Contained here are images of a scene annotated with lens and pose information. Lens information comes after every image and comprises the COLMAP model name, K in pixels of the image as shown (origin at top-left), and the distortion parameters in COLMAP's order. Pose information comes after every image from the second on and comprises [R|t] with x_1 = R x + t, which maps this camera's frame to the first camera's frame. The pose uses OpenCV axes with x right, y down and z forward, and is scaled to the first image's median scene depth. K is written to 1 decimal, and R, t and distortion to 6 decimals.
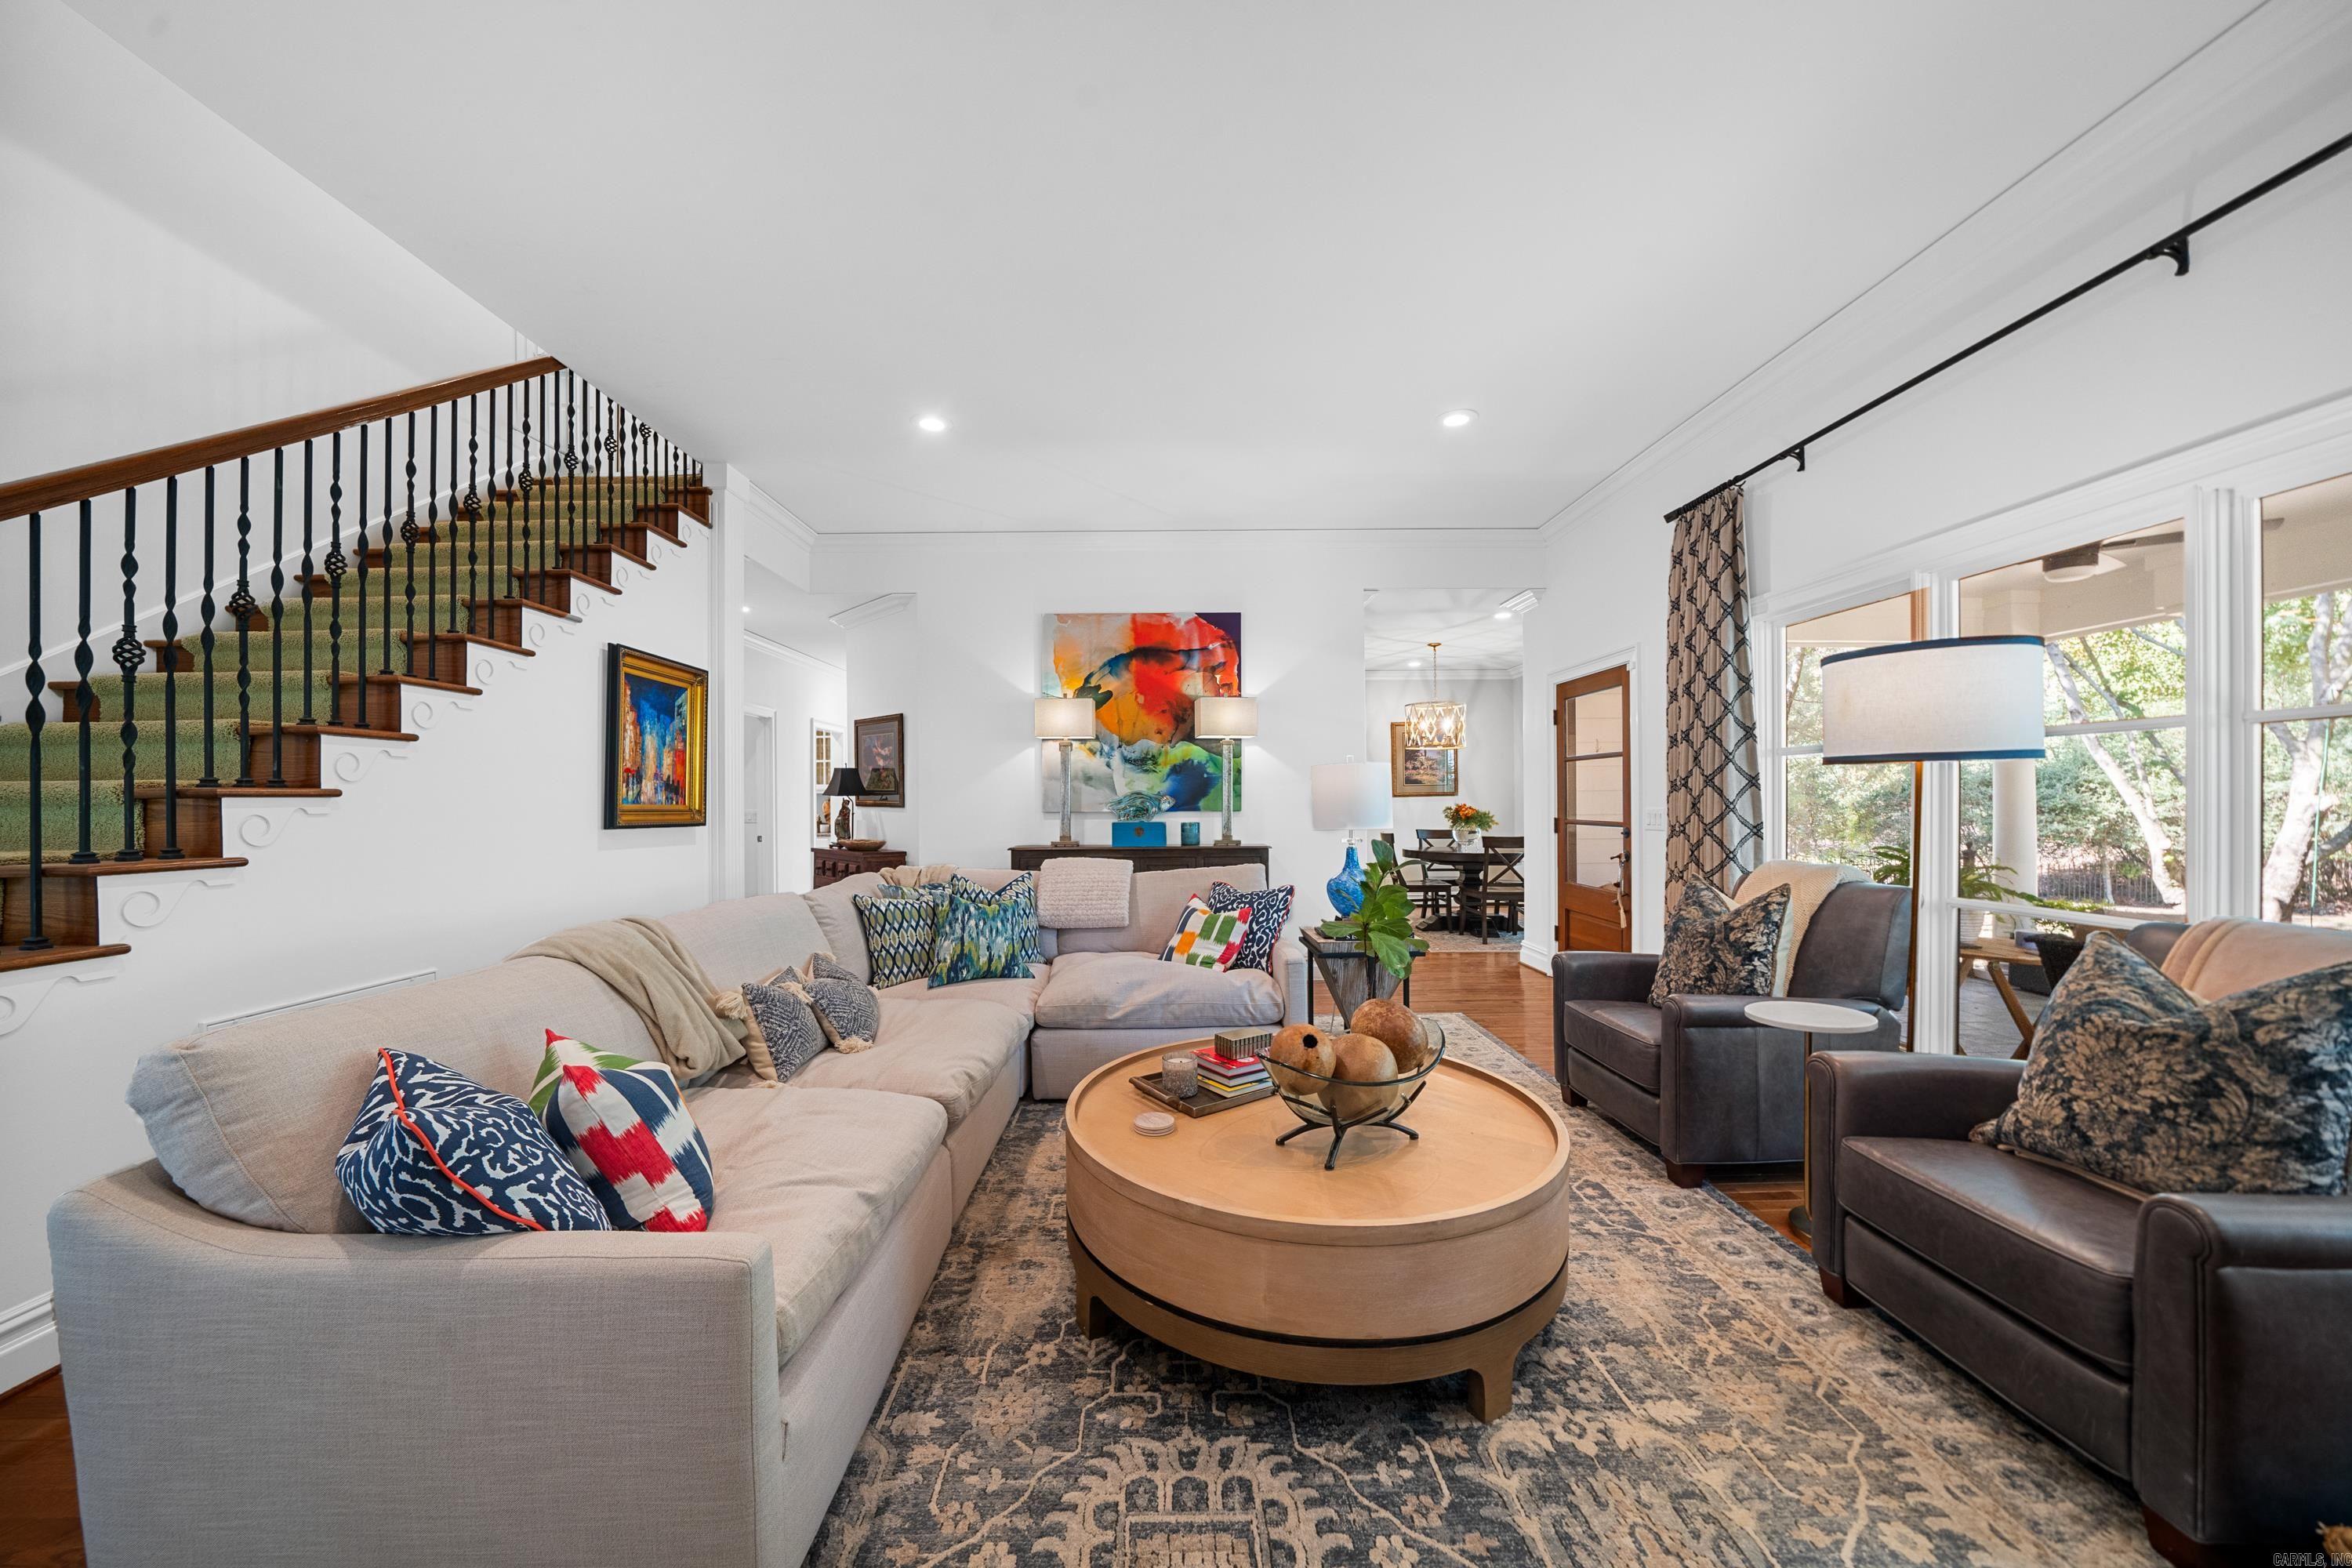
lens RADIAL K [[822.3, 0, 1157.8], [0, 822.3, 800.2], [0, 0, 1]] dist [-0.019099, 0.000541]
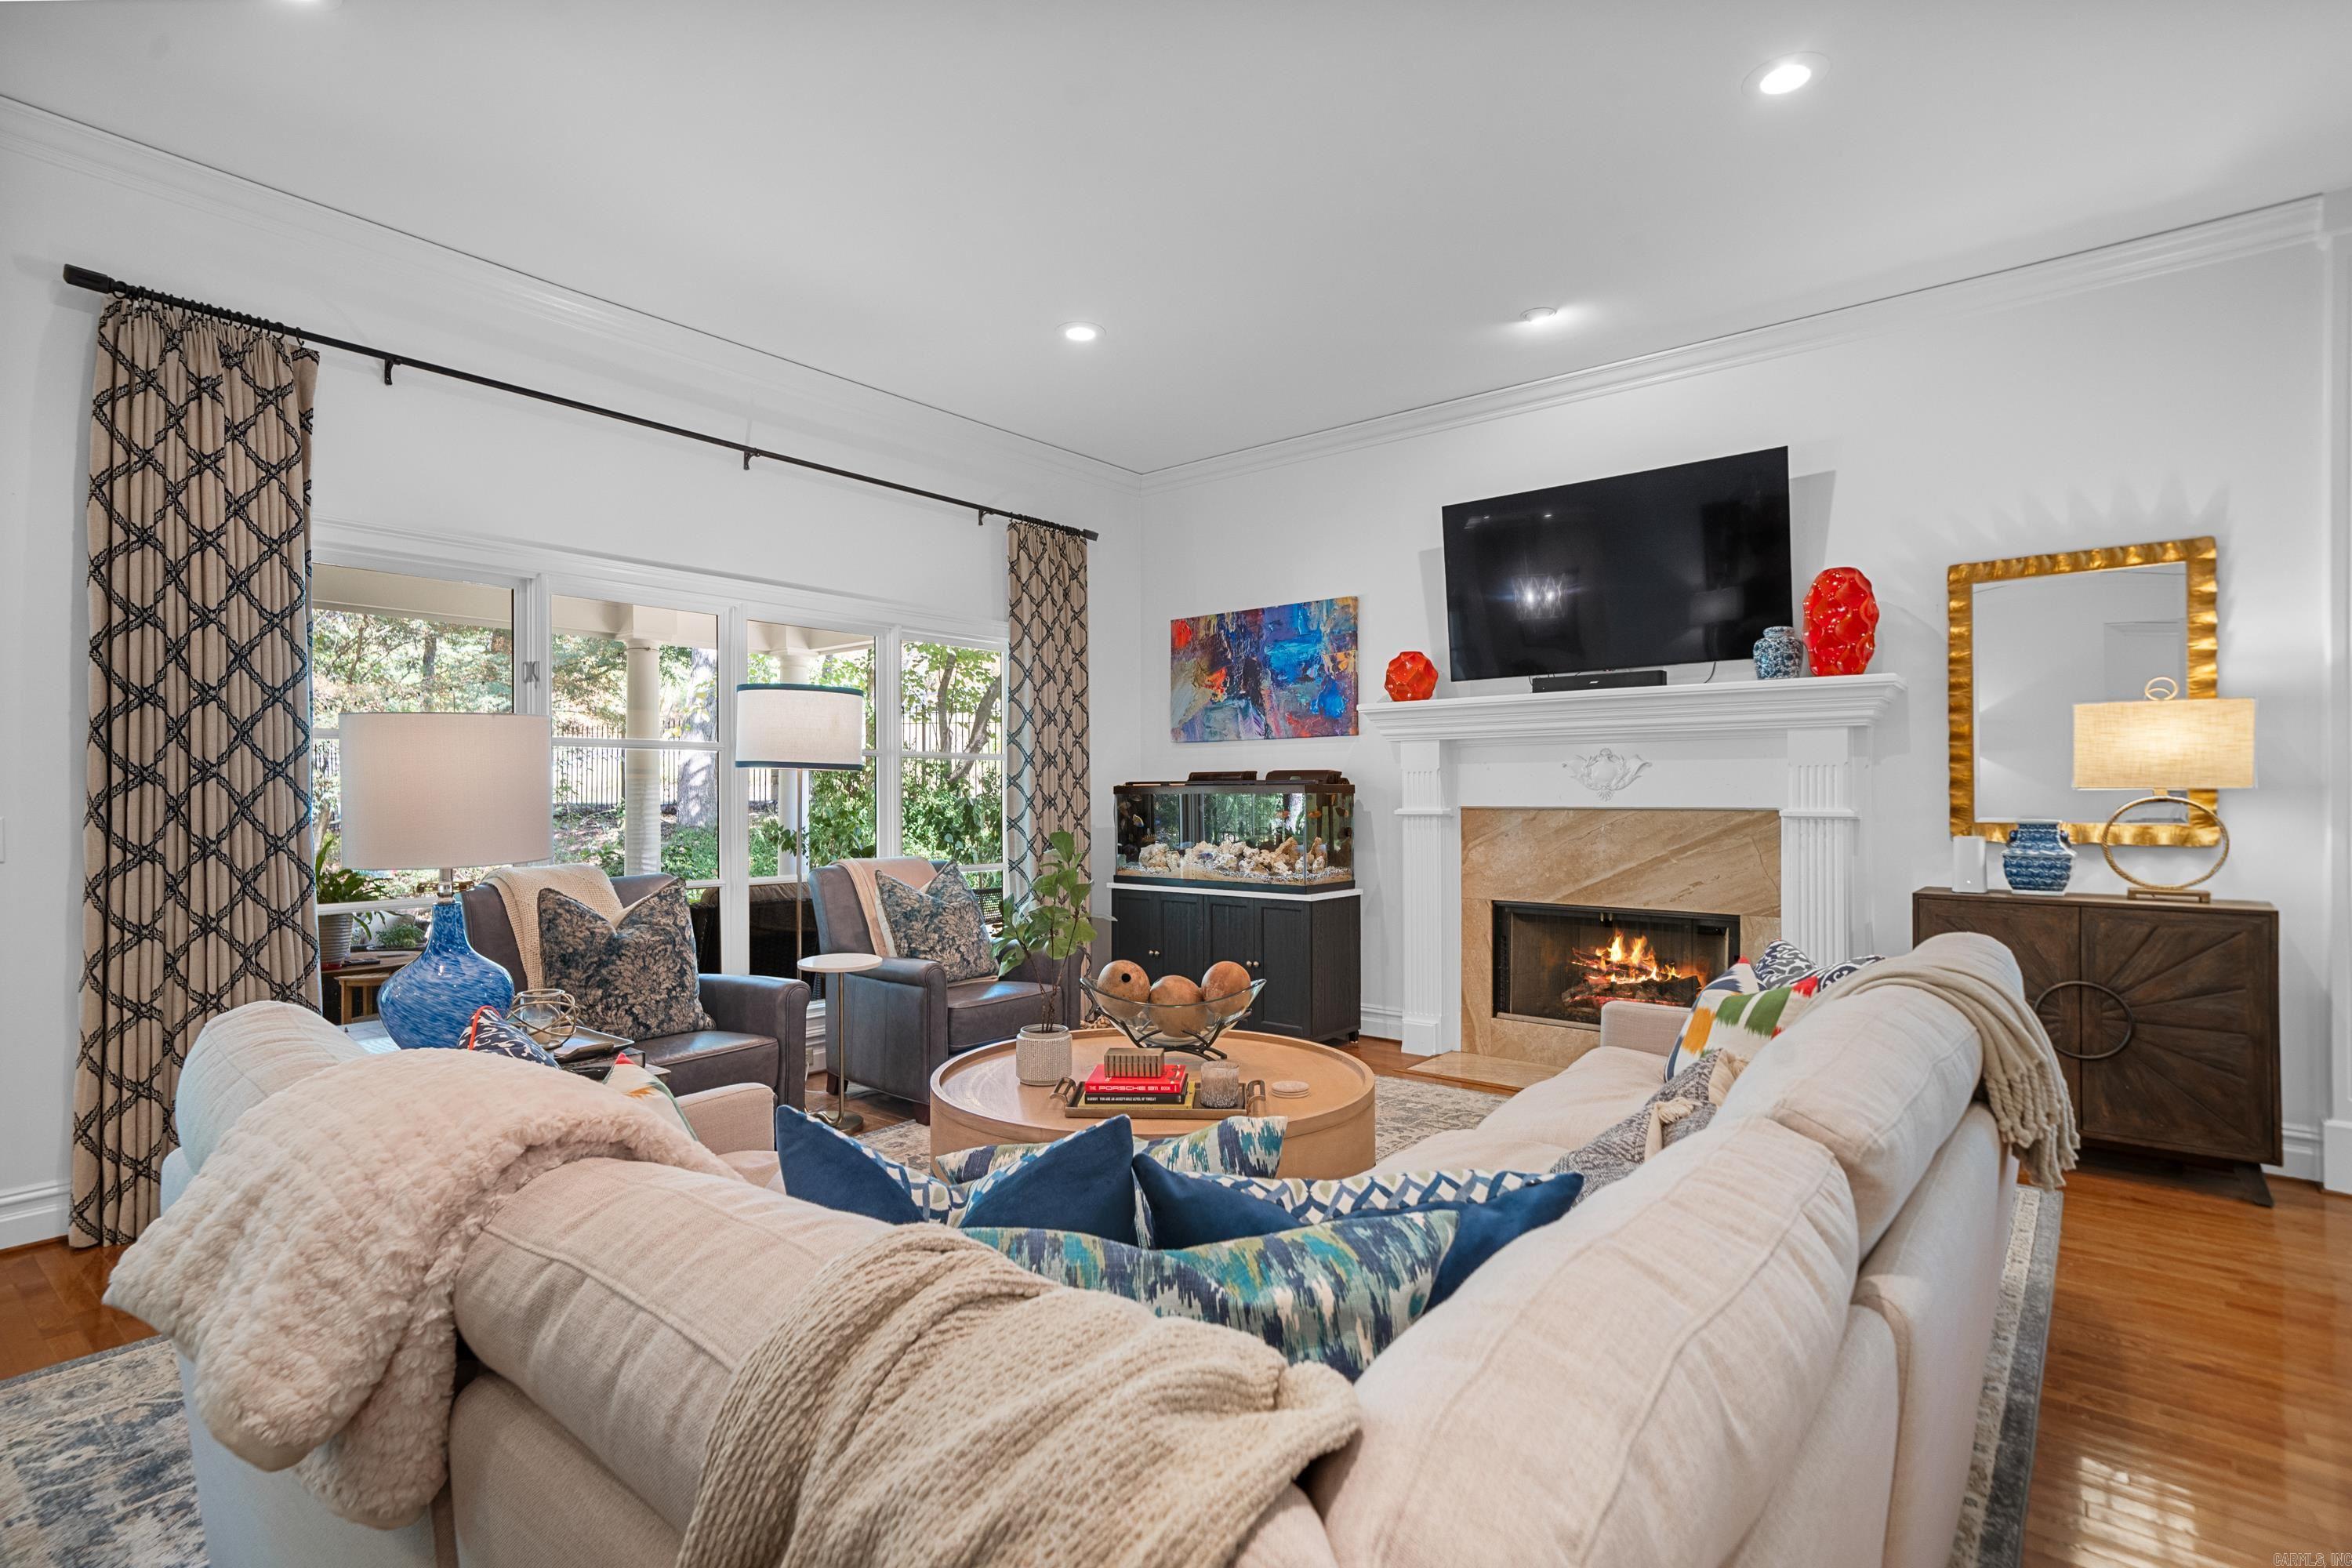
lens RADIAL K [[1143.1, 0, 1161.1], [0, 1143.1, 796.8], [0, 0, 1]] dist [0.002662, 0.000315]
pose [[-0.771897, 0.003420, 0.635738, -0.428991], [0.004244, 0.999991, -0.000226, 0.002391], [-0.635733, 0.002524, -0.771905, 1.166405]]
